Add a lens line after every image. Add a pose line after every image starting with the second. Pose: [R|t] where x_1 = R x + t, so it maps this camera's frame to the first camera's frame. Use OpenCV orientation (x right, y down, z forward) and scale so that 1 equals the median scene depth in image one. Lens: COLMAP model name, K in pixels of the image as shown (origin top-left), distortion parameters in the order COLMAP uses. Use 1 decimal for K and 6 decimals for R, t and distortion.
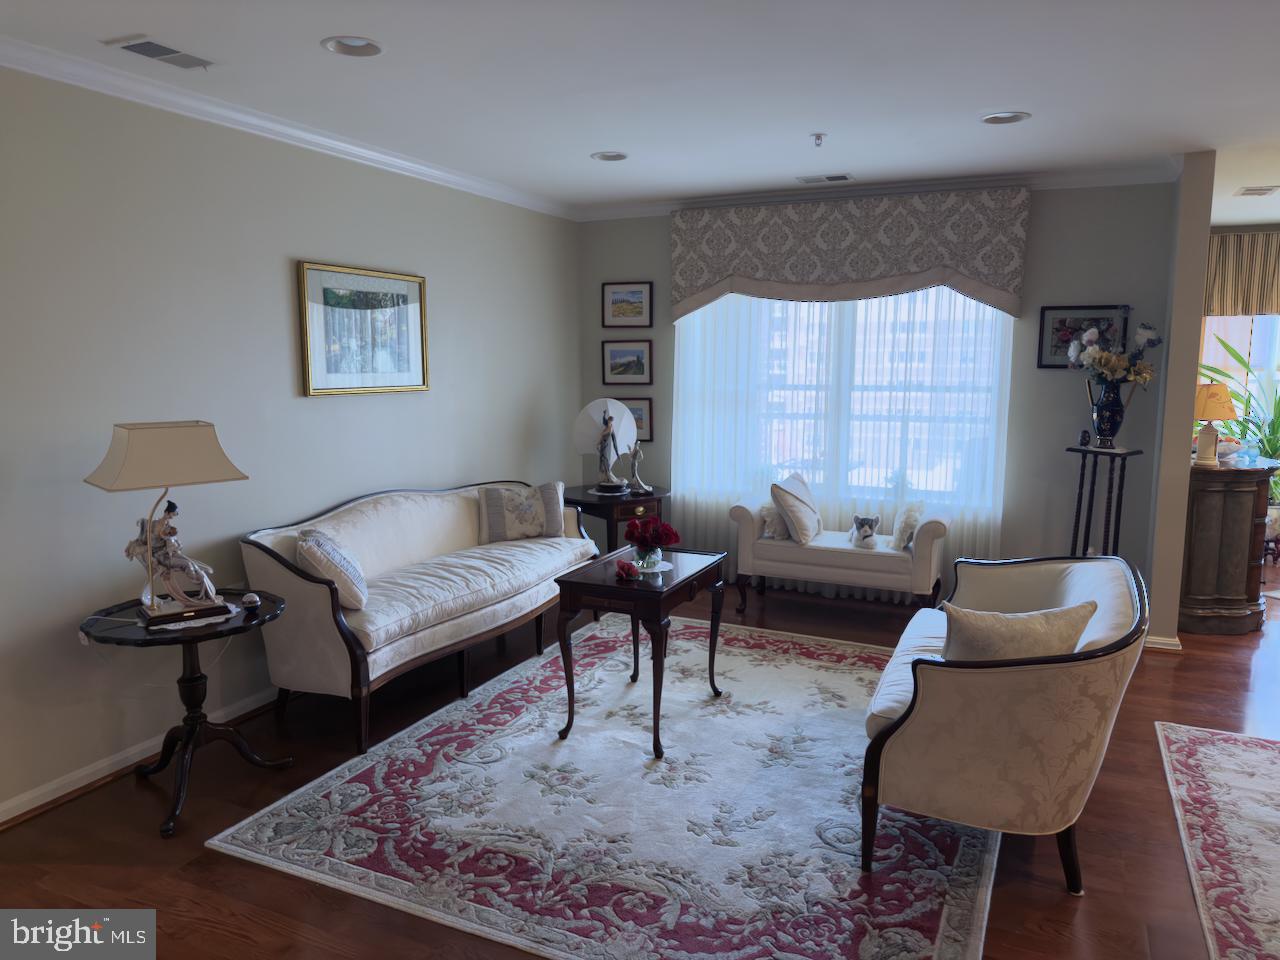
lens RADIAL K [[911.9, 0, 634.8], [0, 911.9, 480.1], [0, 0, 1]] dist [0.126614, -0.157118]
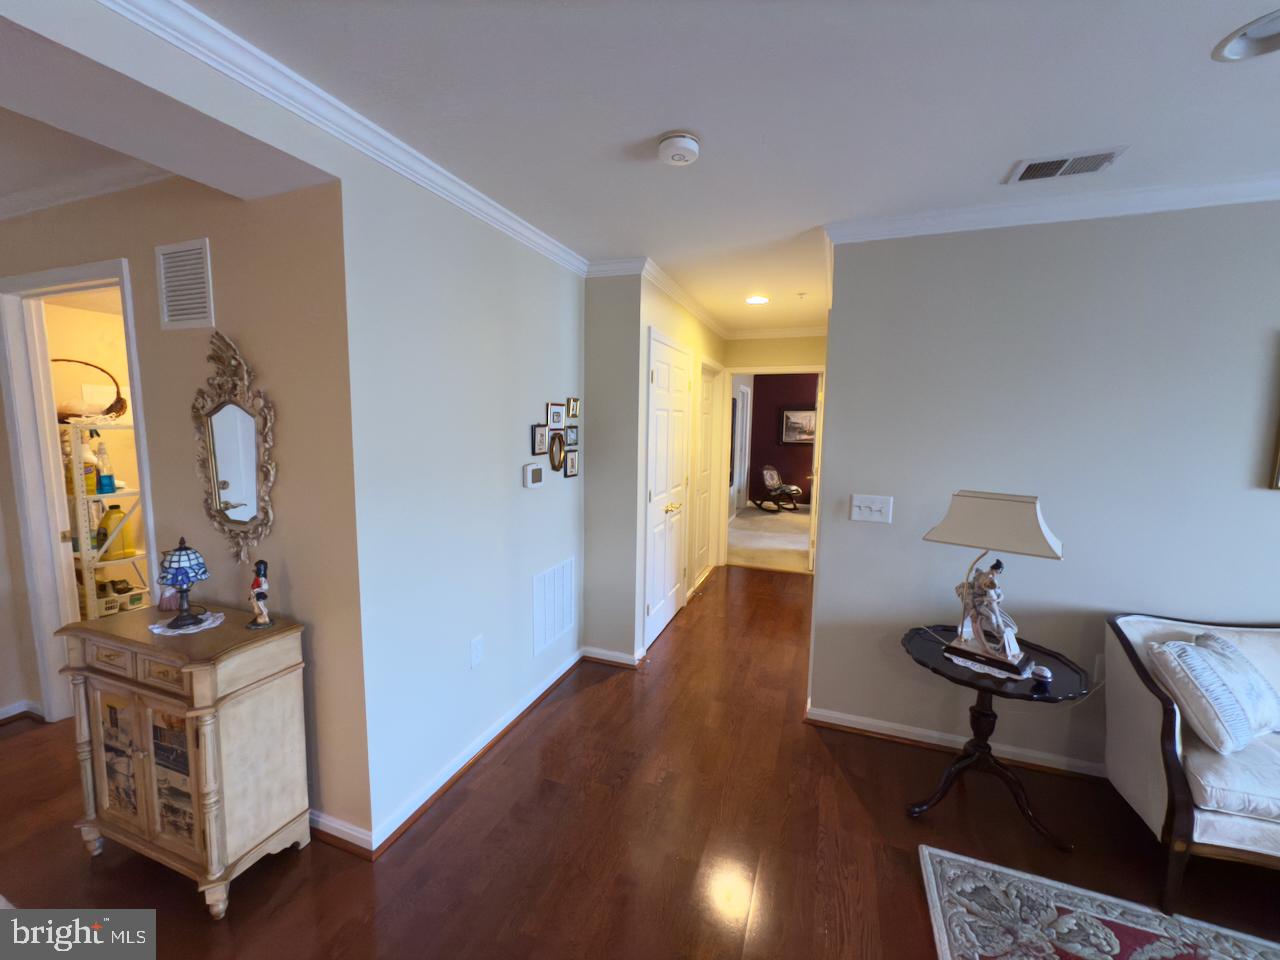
lens RADIAL K [[507.5, 0, 640.3], [0, 507.5, 482.1], [0, 0, 1]] dist [-0.000047, -0.000130]
pose [[0.079784, 0.116907, -0.989933, 0.089291], [-0.158141, 0.982006, 0.103225, -0.069325], [0.984188, 0.148313, 0.096836, 0.478002]]
